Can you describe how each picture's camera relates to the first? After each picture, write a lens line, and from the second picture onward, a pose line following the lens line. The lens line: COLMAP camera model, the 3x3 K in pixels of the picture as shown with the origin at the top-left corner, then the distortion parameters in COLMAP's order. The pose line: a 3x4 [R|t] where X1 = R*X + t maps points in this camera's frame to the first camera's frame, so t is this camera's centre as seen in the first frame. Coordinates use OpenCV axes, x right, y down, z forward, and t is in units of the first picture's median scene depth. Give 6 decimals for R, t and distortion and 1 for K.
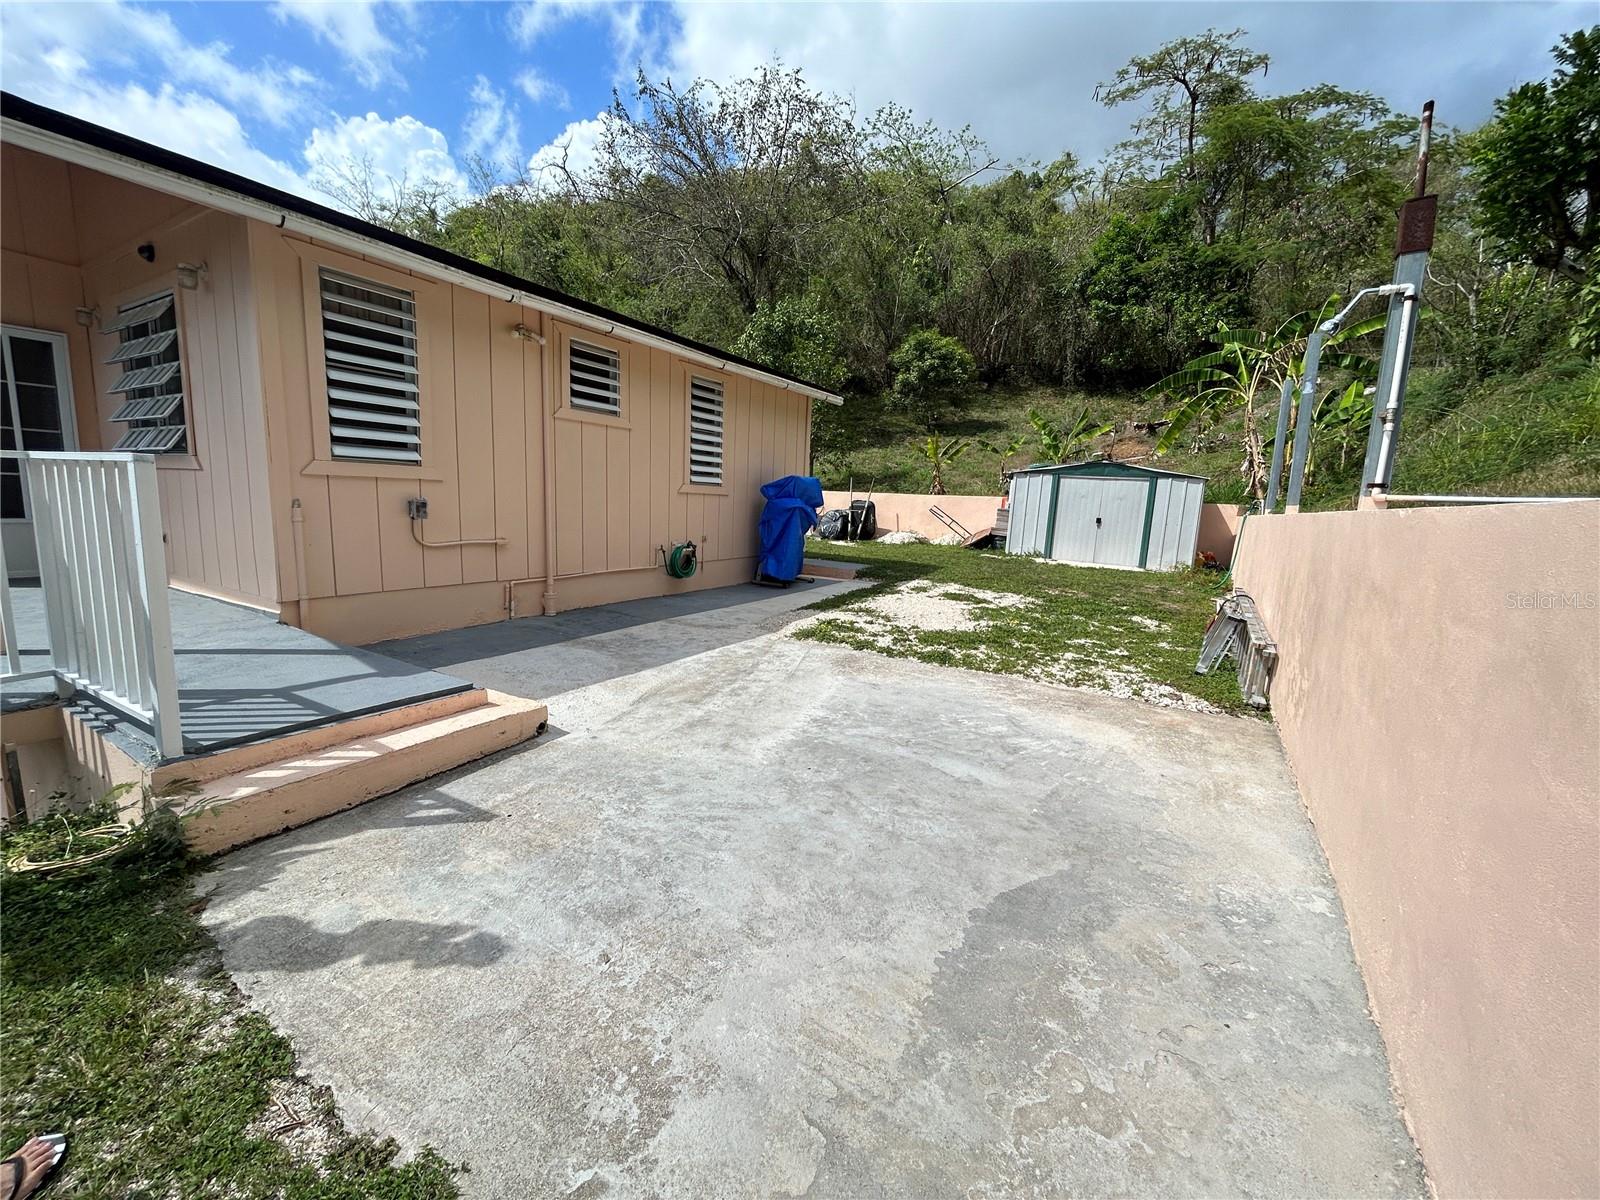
lens RADIAL K [[638.8, 0, 800.0], [0, 638.8, 600.0], [0, 0, 1]] dist [-0.001978, -0.000209]
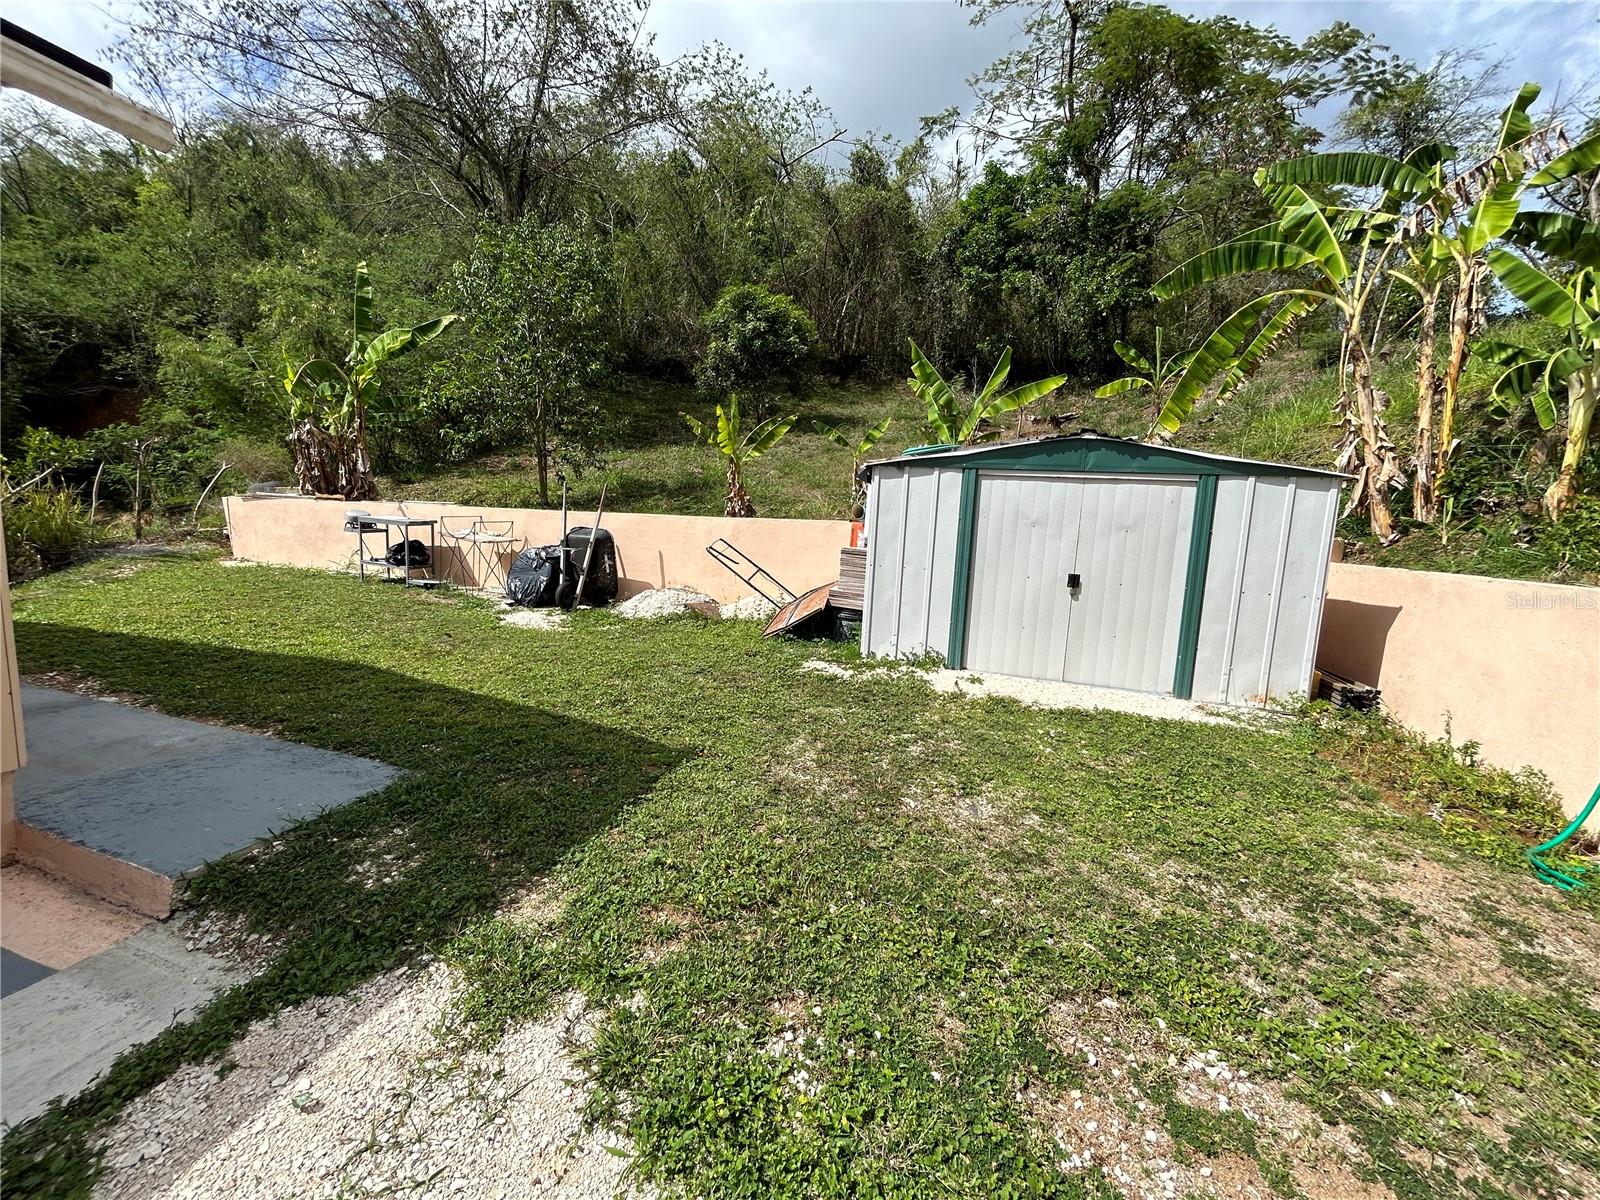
lens RADIAL K [[646.6, 0, 798.6], [0, 646.6, 599.0], [0, 0, 1]] dist [0.000121, 0.000359]
pose [[0.980136, -0.026070, 0.196605, 0.108800], [0.032396, 0.999053, -0.029030, -0.054733], [-0.195662, 0.034822, 0.980053, 0.322478]]
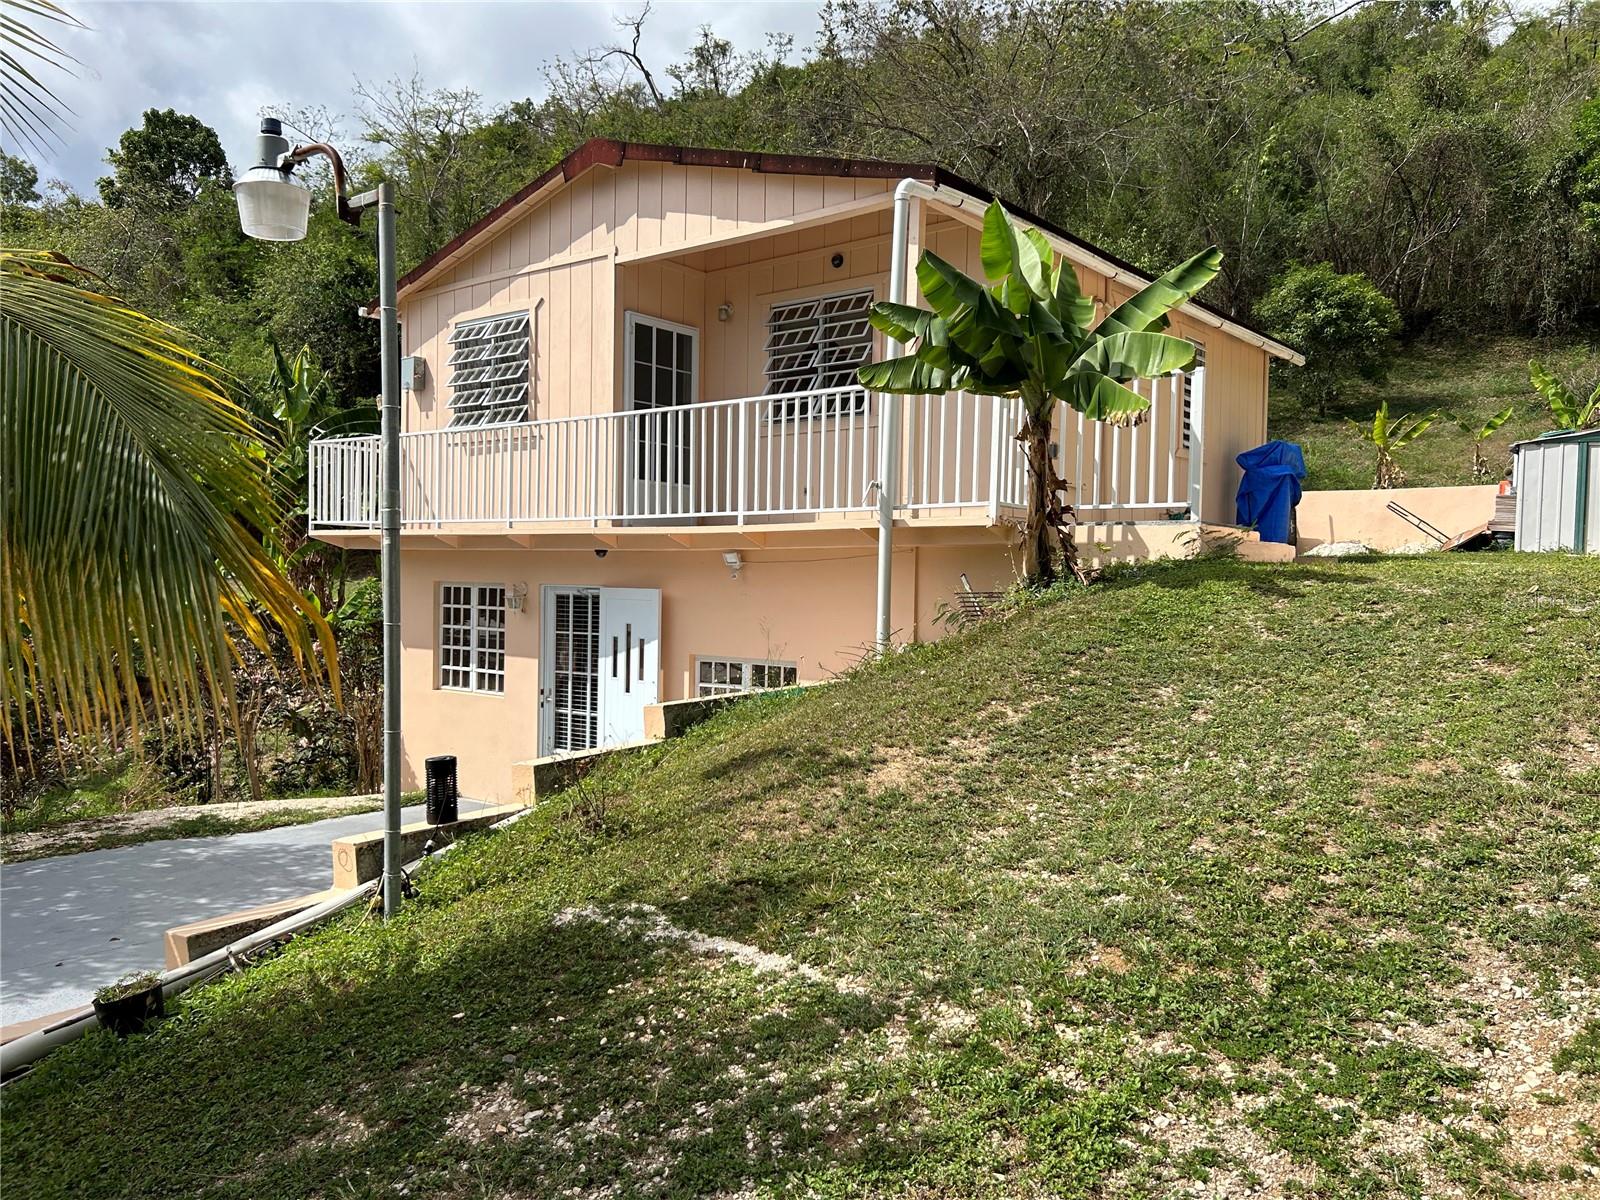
lens RADIAL K [[1200.8, 0, 798.3], [0, 1200.8, 609.0], [0, 0, 1]] dist [0.059253, -0.059600]
pose [[0.989234, -0.022405, -0.144620, -0.163490], [0.002814, 0.990940, -0.134274, 0.098641], [0.146318, 0.132421, 0.980334, -0.271530]]
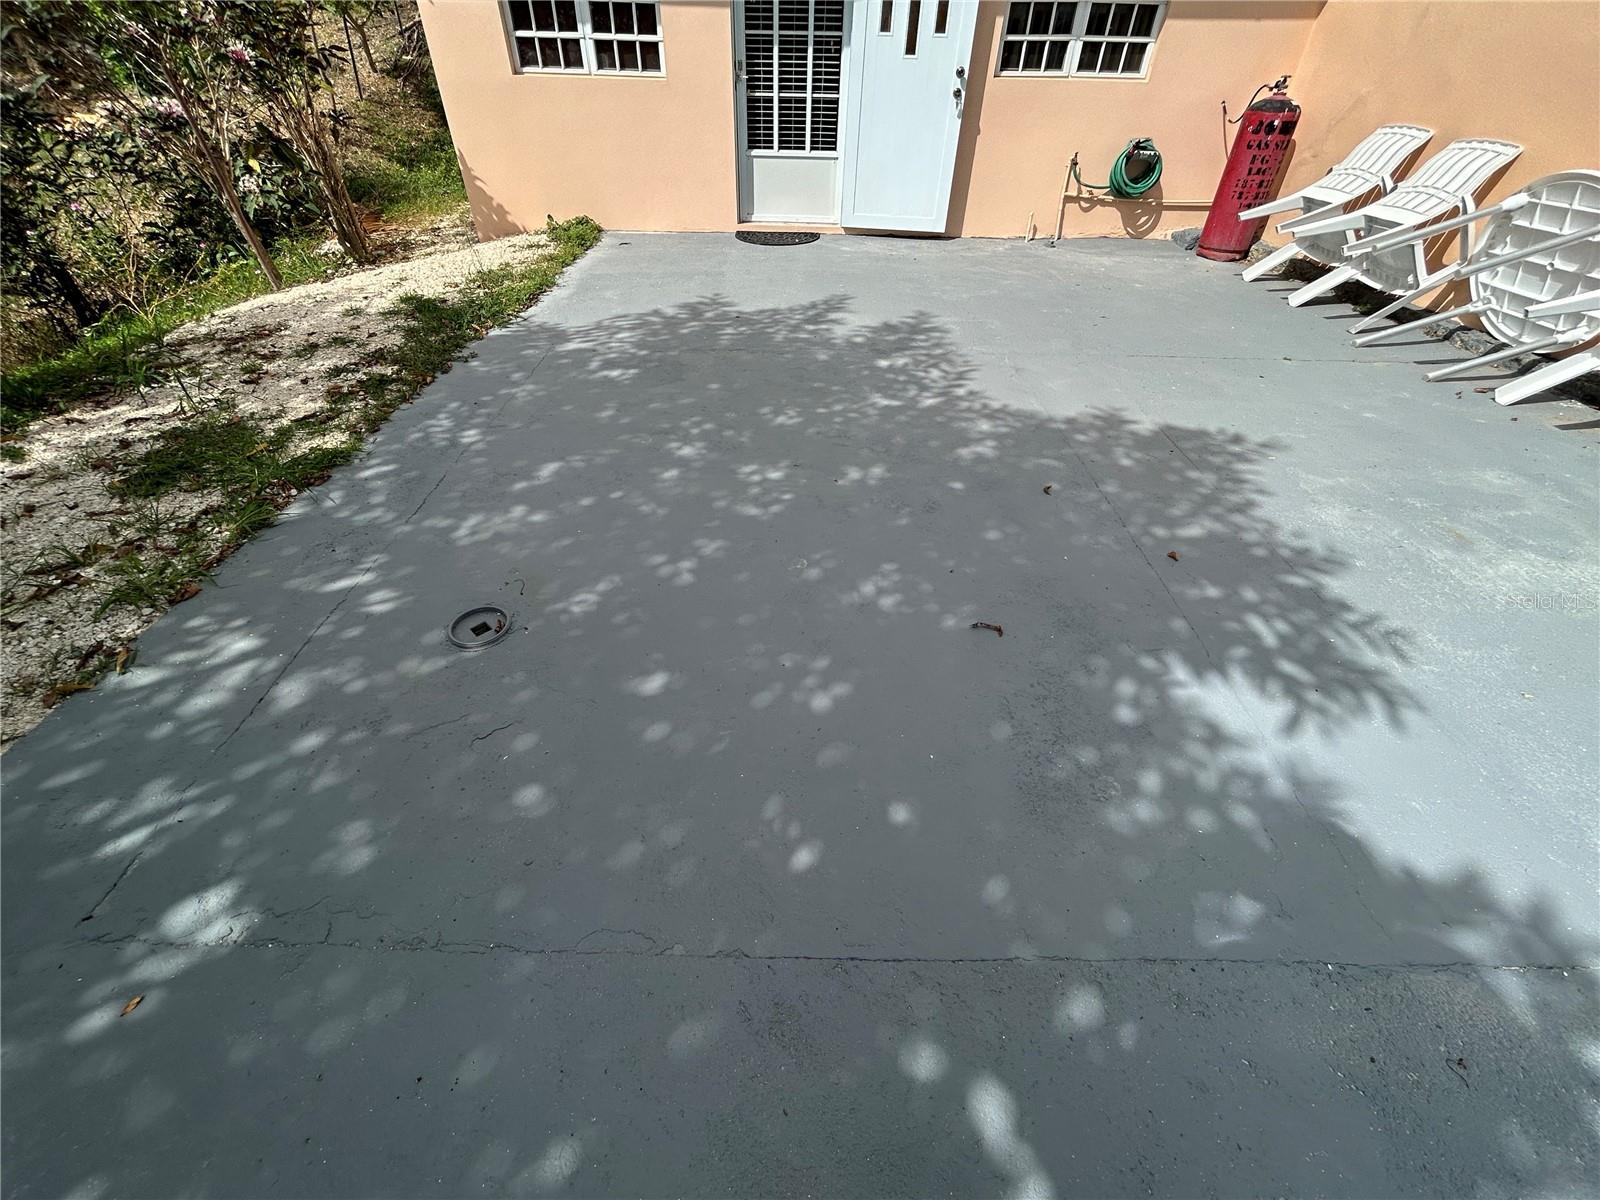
lens RADIAL K [[649.7, 0, 797.0], [0, 649.7, 595.4], [0, 0, 1]] dist [0.002611, 0.000264]
pose [[0.864173, -0.340420, 0.370567, -0.496475], [0.091660, 0.830600, 0.549274, 0.094400], [-0.494777, -0.440701, 0.748985, -0.018019]]
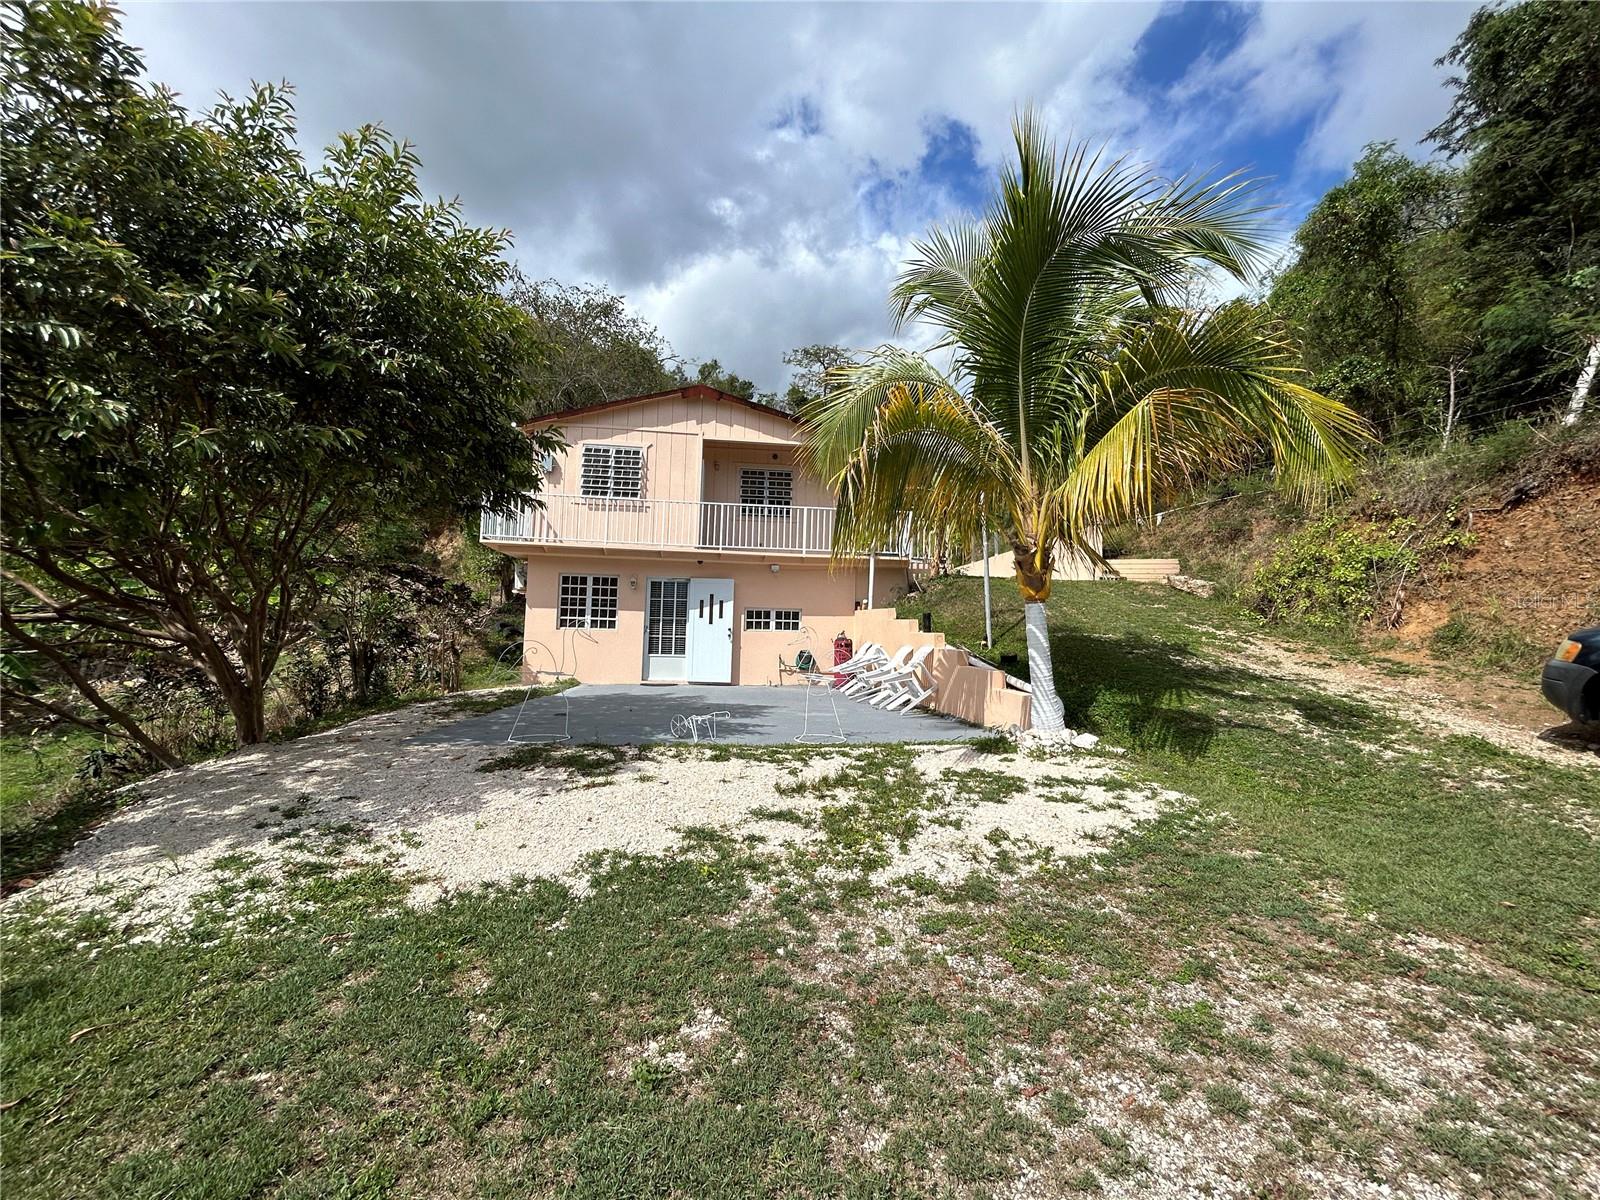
lens RADIAL K [[659.2, 0, 802.9], [0, 659.2, 603.3], [0, 0, 1]] dist [0.000237, -0.000023]
pose [[0.797641, 0.009329, 0.603060, -0.623832], [0.100136, 0.983955, -0.147666, 0.148653], [-0.594761, 0.178173, 0.783909, -0.336473]]
